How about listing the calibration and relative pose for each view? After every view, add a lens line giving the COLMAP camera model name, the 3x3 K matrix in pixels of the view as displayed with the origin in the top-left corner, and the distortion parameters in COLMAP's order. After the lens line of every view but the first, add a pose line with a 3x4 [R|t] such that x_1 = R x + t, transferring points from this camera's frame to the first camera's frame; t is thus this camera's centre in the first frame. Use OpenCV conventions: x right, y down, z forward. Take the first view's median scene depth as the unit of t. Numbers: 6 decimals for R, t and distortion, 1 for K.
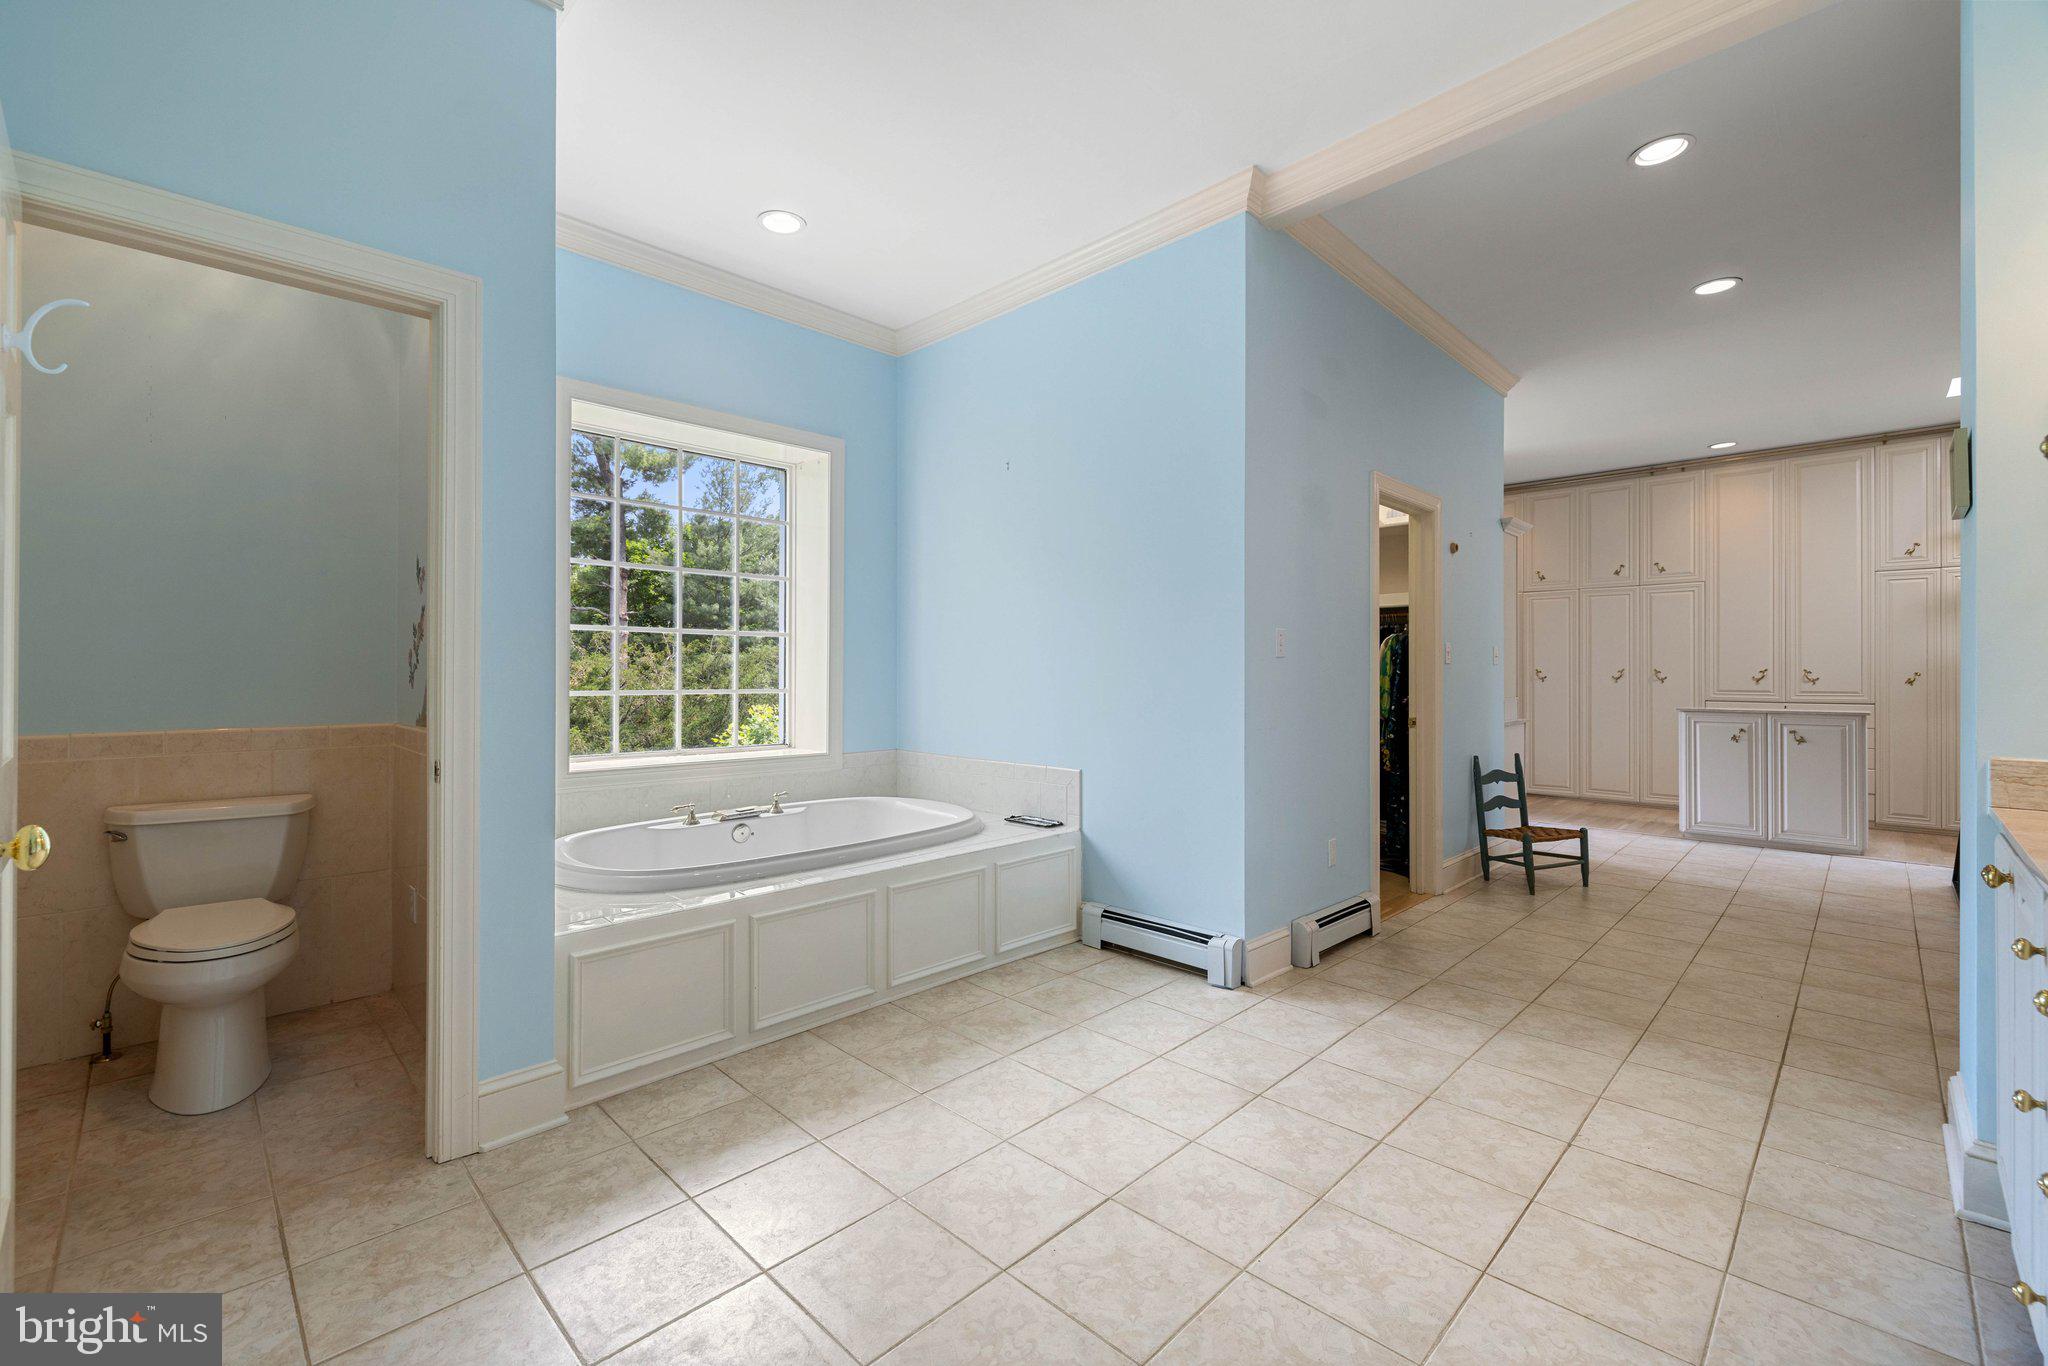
lens RADIAL K [[859.3, 0, 1023.6], [0, 859.3, 673.0], [0, 0, 1]] dist [-0.007762, -0.000168]
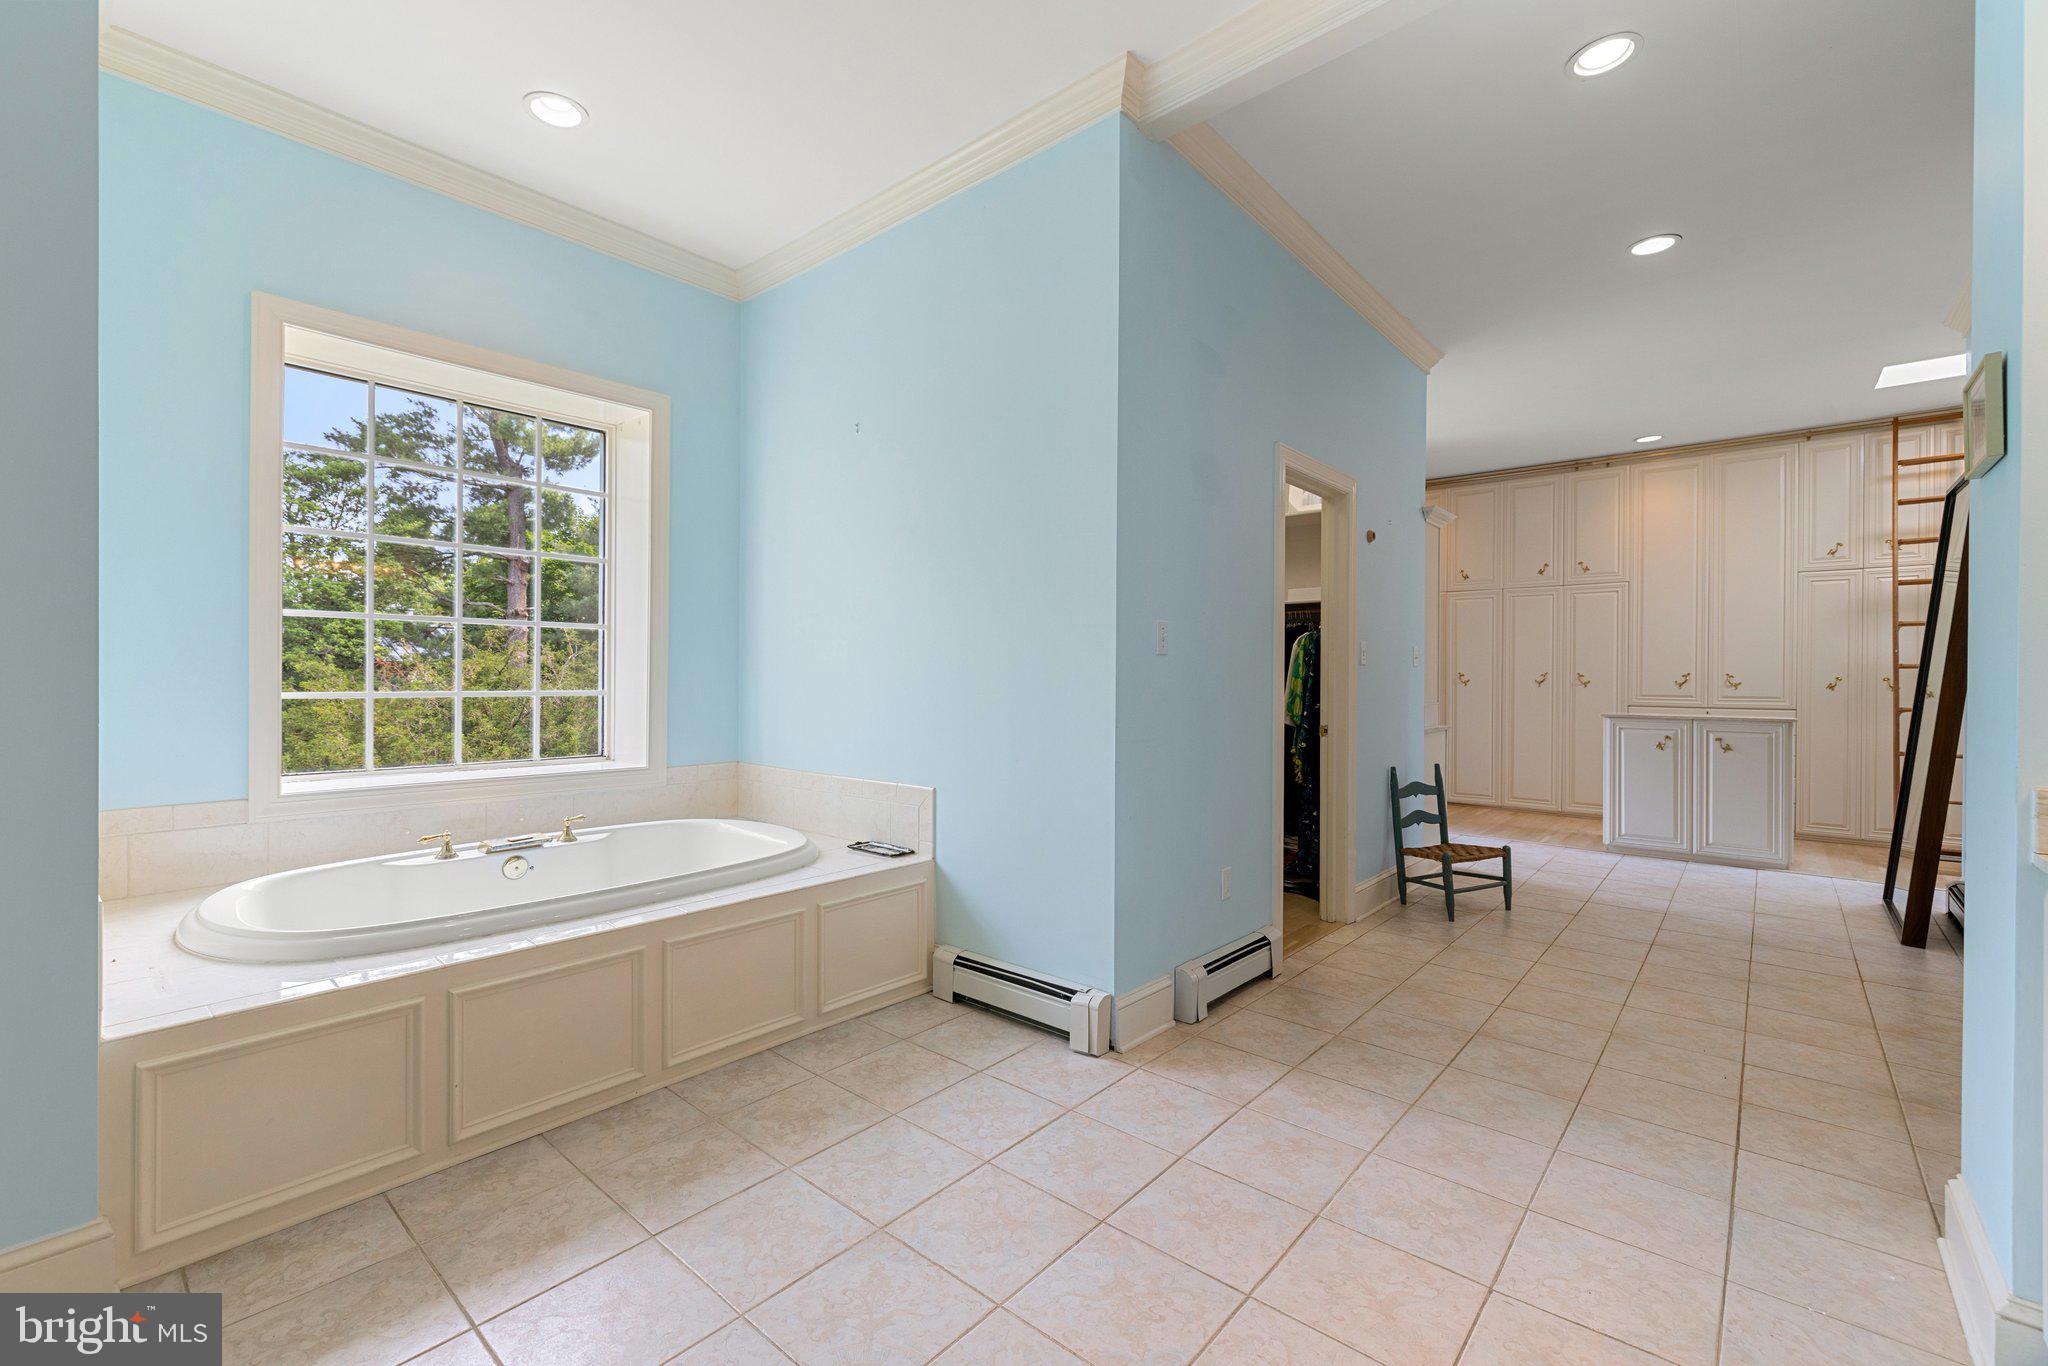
lens RADIAL K [[859.3, 0, 1025.7], [0, 859.3, 682.9], [0, 0, 1]] dist [-0.007762, -0.000168]
pose [[0.997530, 0.003556, 0.070152, 0.096514], [-0.004176, 0.999954, 0.008683, 0.002134], [-0.070118, -0.008954, 0.997499, 0.155628]]
